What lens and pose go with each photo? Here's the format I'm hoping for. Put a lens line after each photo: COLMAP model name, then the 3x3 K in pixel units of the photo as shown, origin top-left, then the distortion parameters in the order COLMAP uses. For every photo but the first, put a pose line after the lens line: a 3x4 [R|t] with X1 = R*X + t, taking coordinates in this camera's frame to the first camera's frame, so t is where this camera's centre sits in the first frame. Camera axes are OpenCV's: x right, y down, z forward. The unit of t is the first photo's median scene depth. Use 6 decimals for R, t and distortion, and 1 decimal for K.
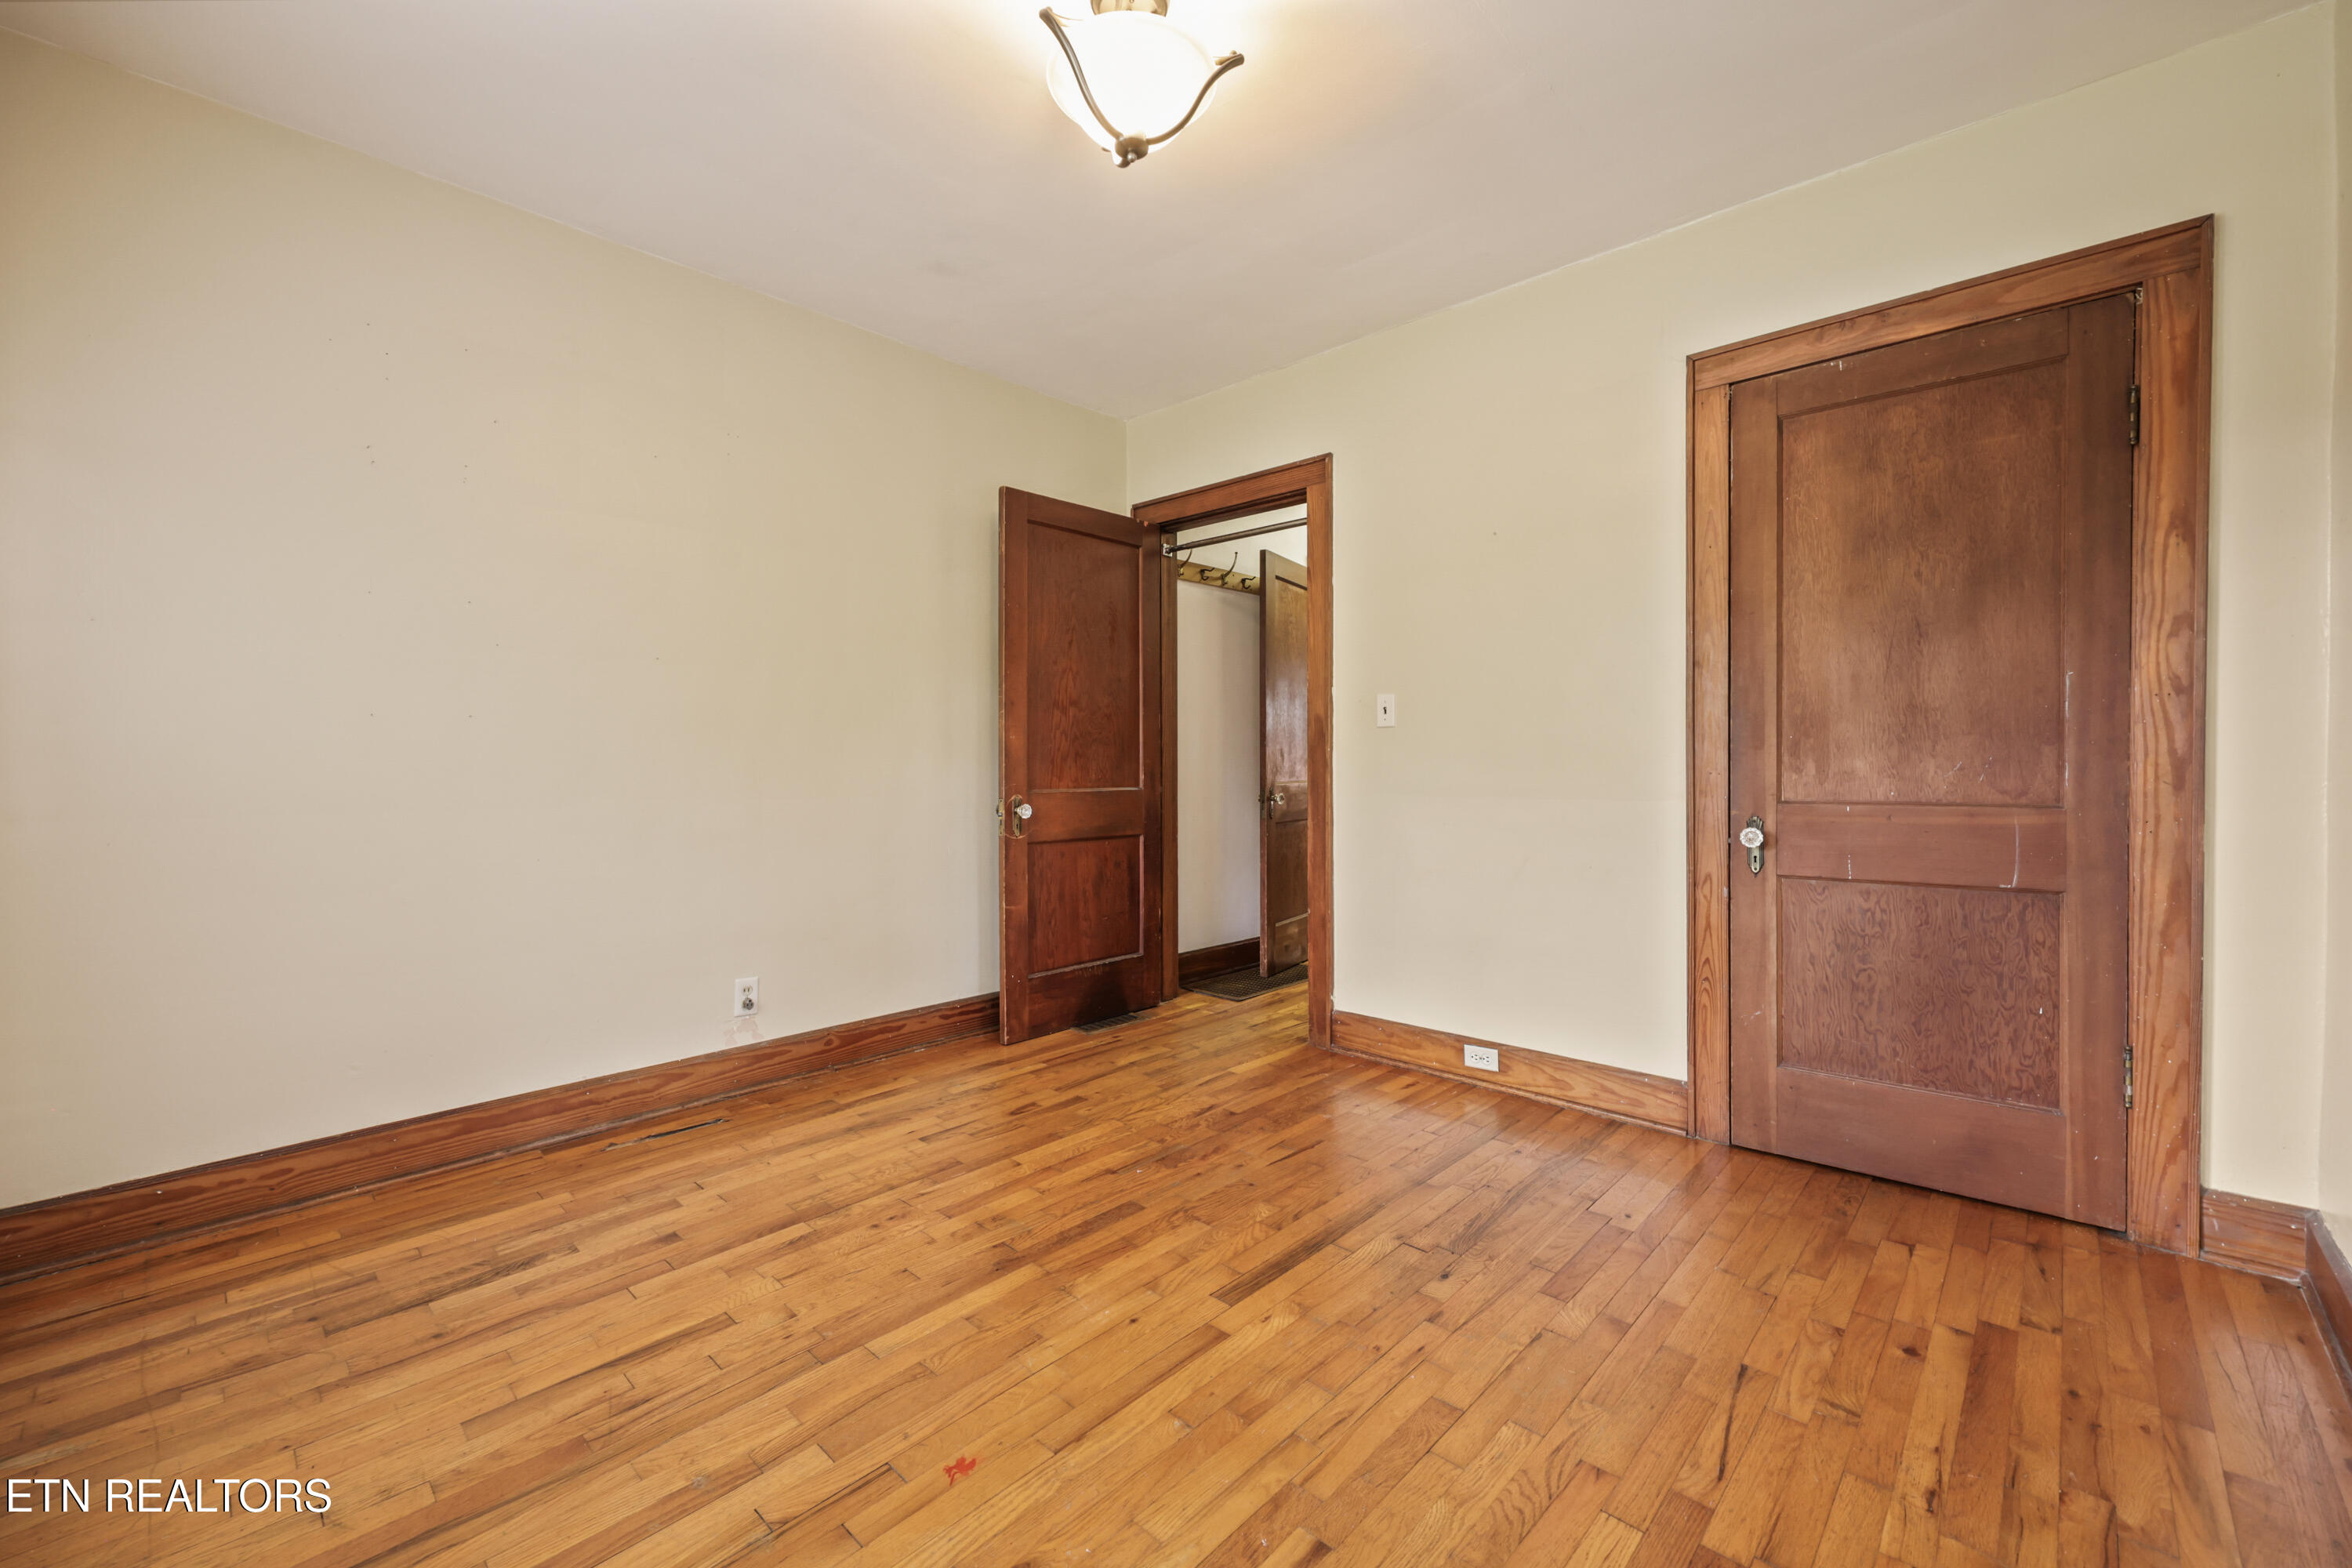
lens RADIAL K [[946.9, 0, 1179.7], [0, 946.9, 775.9], [0, 0, 1]] dist [0.000111, 0.000669]
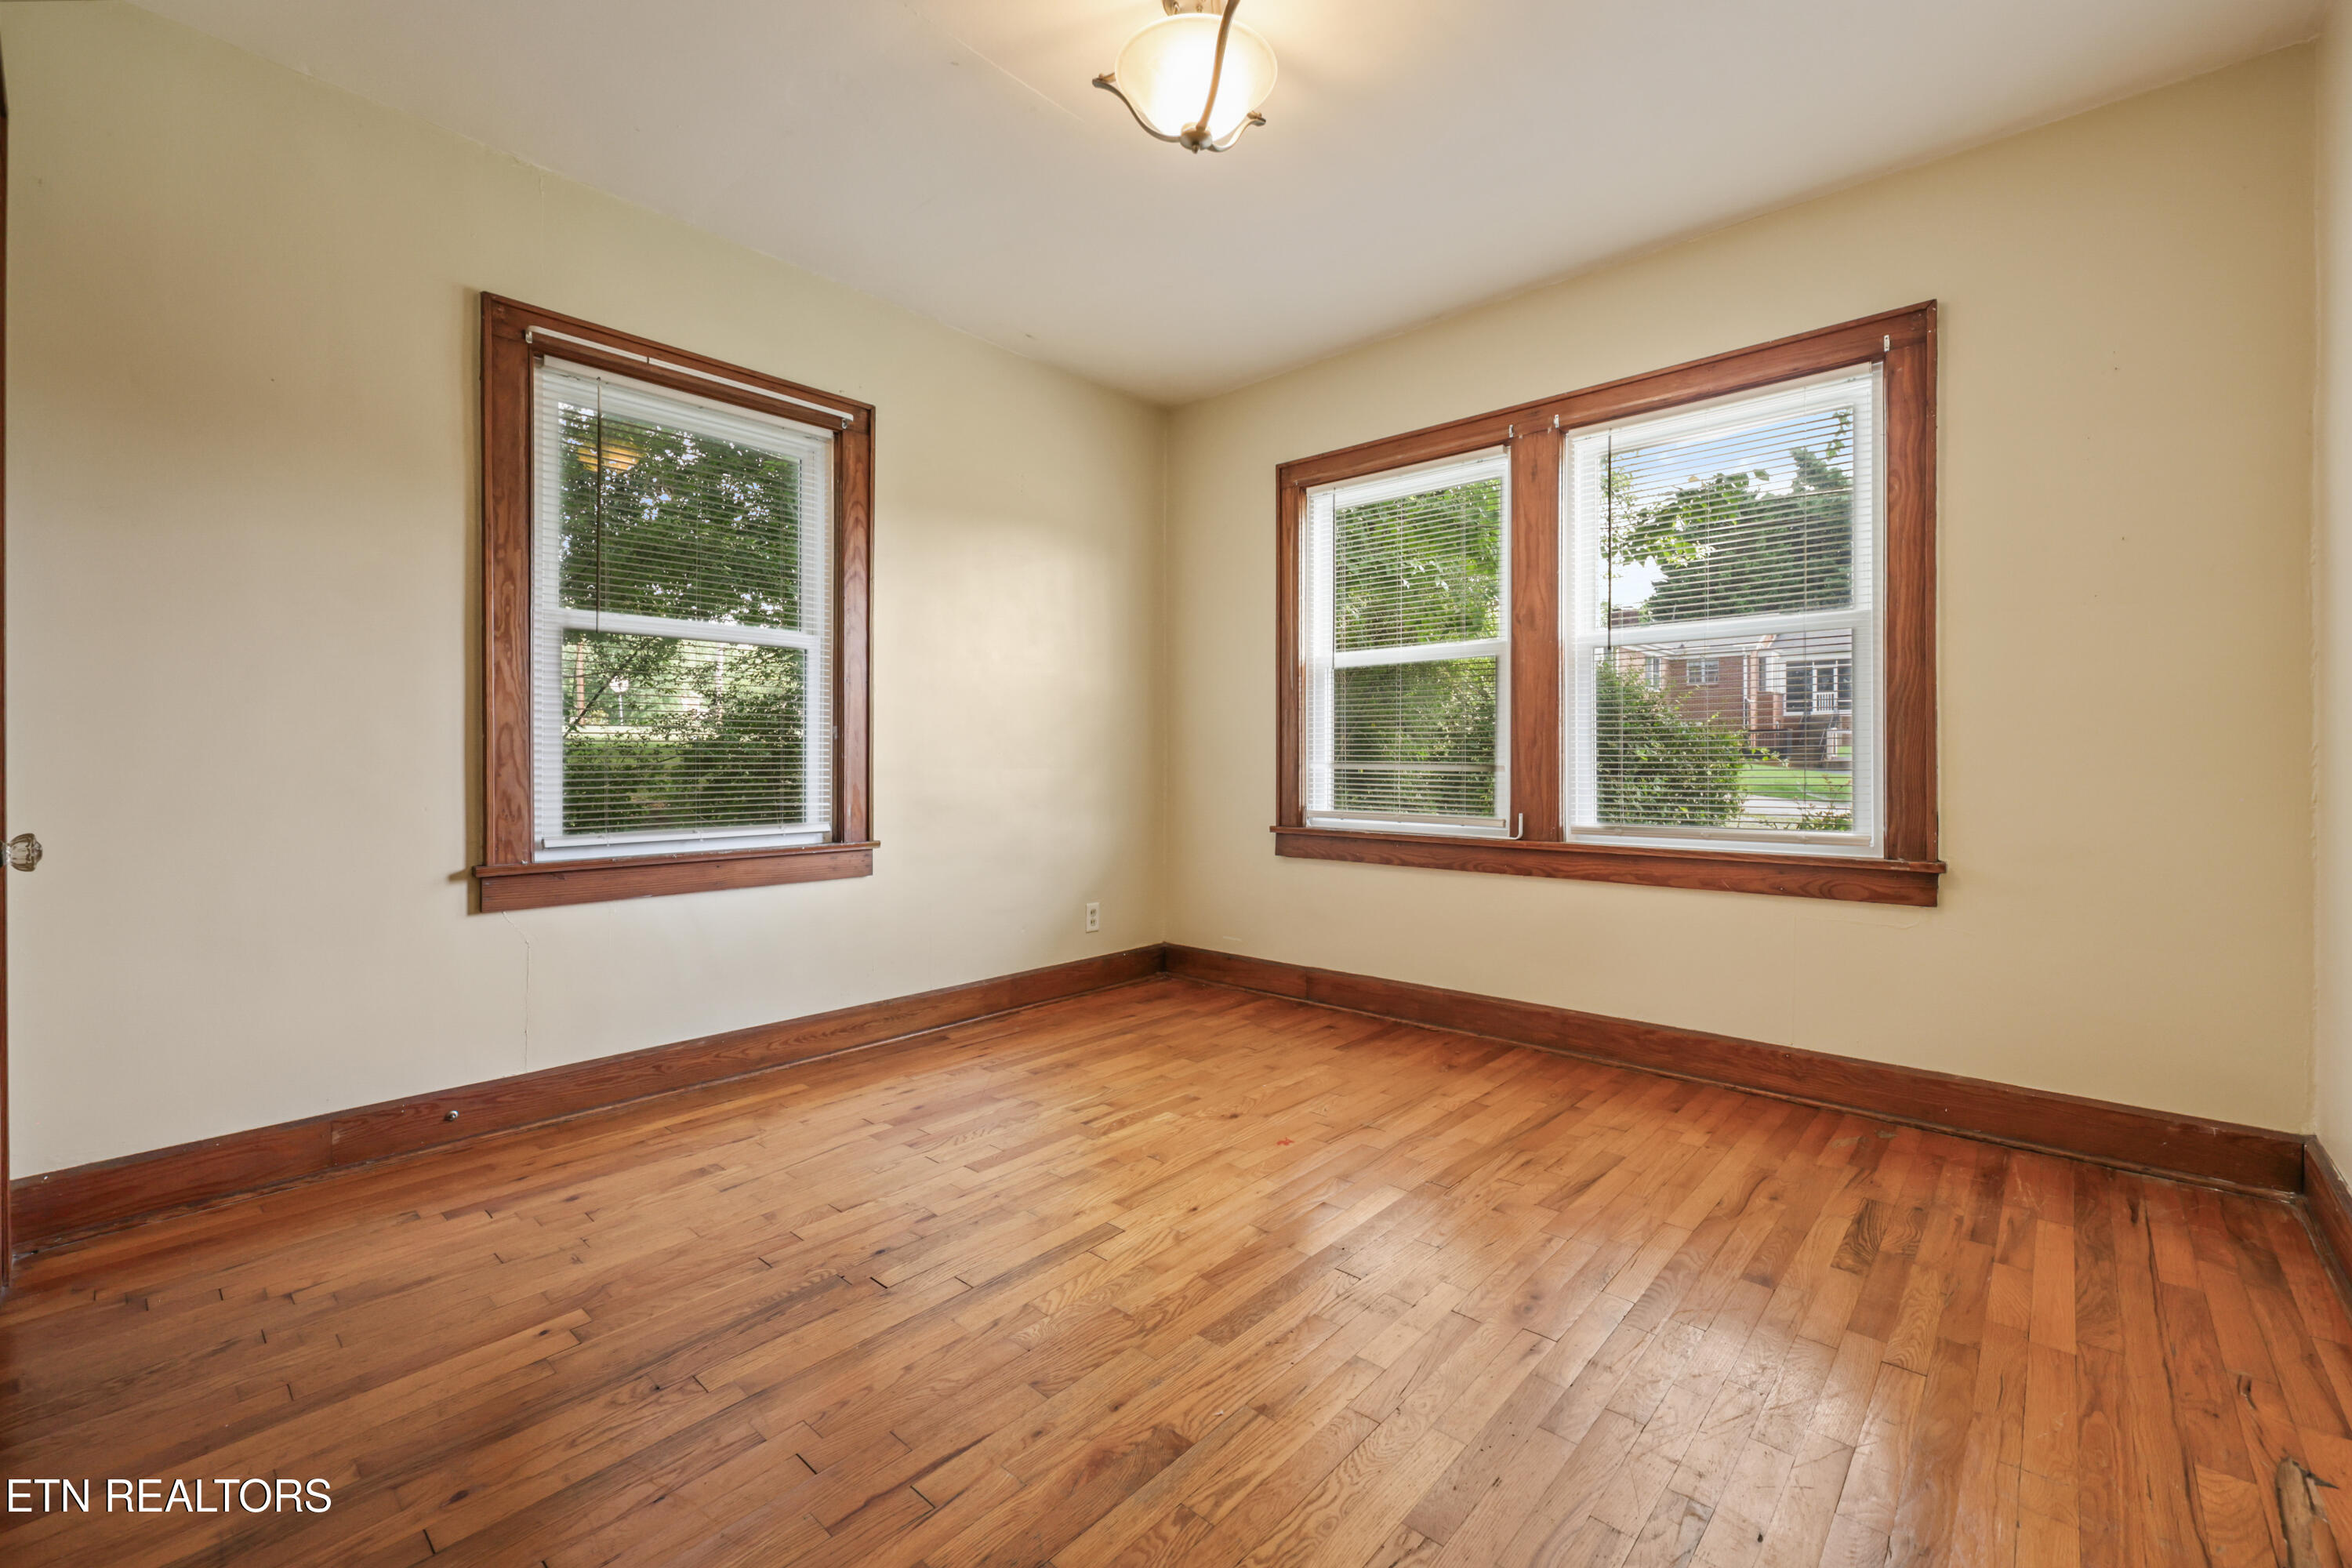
lens RADIAL K [[946.9, 0, 1172.4], [0, 946.9, 768.7], [0, 0, 1]] dist [0.000111, 0.000669]
pose [[-0.999970, 0.006371, -0.004443, -0.019099], [0.006263, 0.999693, 0.023964, 0.011330], [0.004594, 0.023935, -0.999703, 1.972012]]
